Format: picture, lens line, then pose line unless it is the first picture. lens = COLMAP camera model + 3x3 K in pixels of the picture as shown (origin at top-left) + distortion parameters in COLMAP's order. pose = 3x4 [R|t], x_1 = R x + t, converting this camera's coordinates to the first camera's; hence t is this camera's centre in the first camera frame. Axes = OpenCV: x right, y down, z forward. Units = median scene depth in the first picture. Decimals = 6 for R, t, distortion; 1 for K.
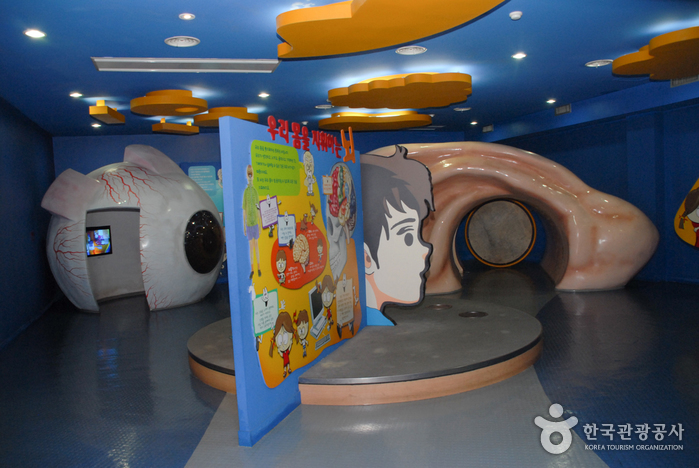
lens RADIAL K [[586.8, 0, 349.5], [0, 586.8, 234.0], [0, 0, 1]] dist [-0.203727, 0.273366]
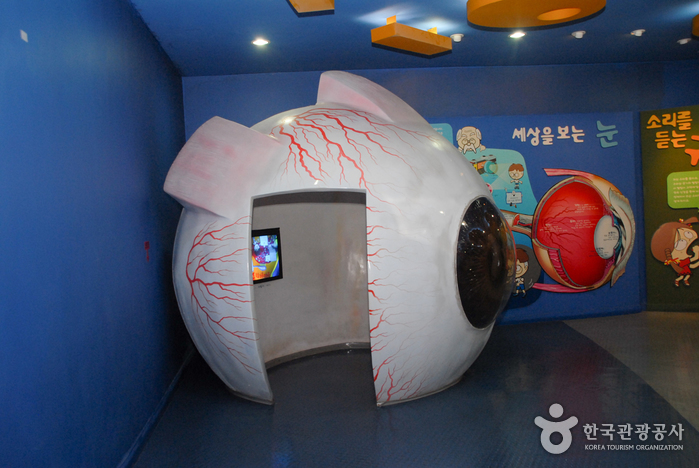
lens RADIAL K [[697.6, 0, 349.5], [0, 697.6, 234.0], [0, 0, 1]] dist [-0.103352, -0.001783]
pose [[0.972797, 0.003311, -0.231636, -0.237084], [-0.004297, 0.999984, -0.003753, -0.007906], [0.231620, 0.004647, 0.972795, 0.430596]]
